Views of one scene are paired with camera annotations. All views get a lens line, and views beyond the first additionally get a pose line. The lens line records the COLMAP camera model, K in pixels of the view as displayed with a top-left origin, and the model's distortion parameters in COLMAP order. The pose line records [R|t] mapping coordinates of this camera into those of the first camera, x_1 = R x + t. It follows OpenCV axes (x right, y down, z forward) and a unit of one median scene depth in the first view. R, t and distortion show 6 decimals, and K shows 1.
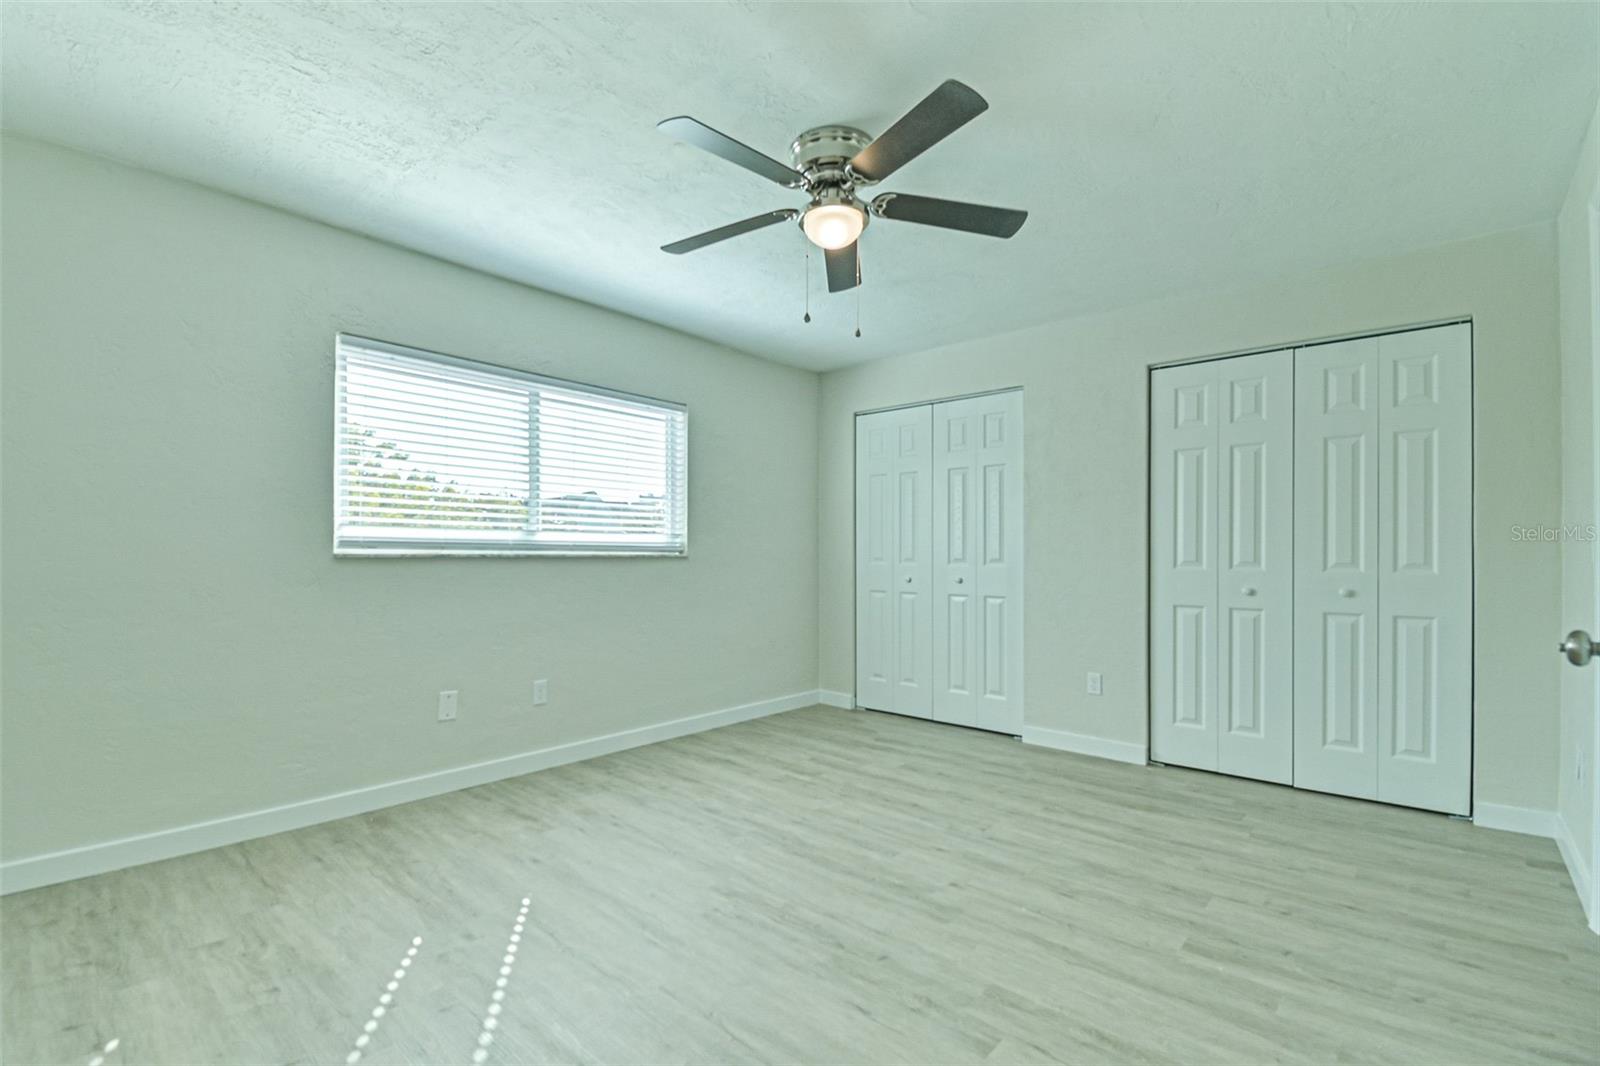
lens RADIAL K [[718.9, 0, 795.9], [0, 718.9, 551.7], [0, 0, 1]] dist [0.024988, -0.027565]
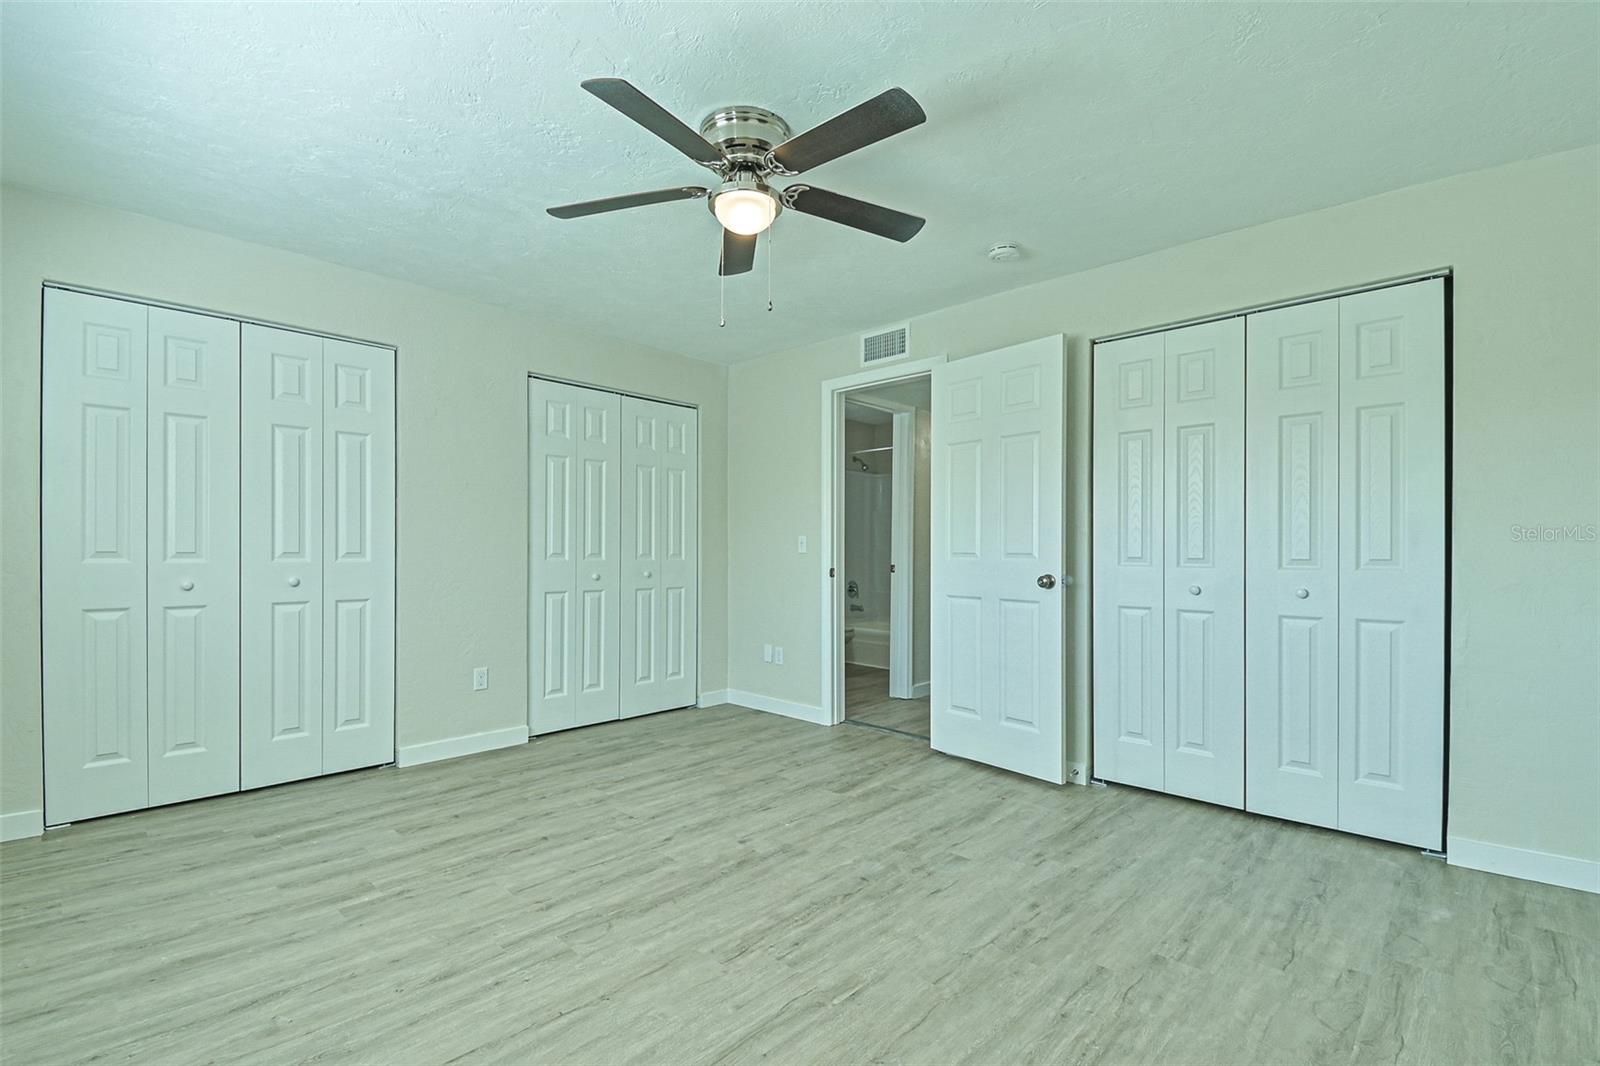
lens RADIAL K [[718.9, 0, 795.9], [0, 718.9, 551.7], [0, 0, 1]] dist [0.024988, -0.027565]
pose [[0.038926, -0.008105, 0.999209, -0.753869], [-0.006442, 0.999944, 0.008362, -0.001785], [-0.999221, -0.006762, 0.038871, 0.733155]]
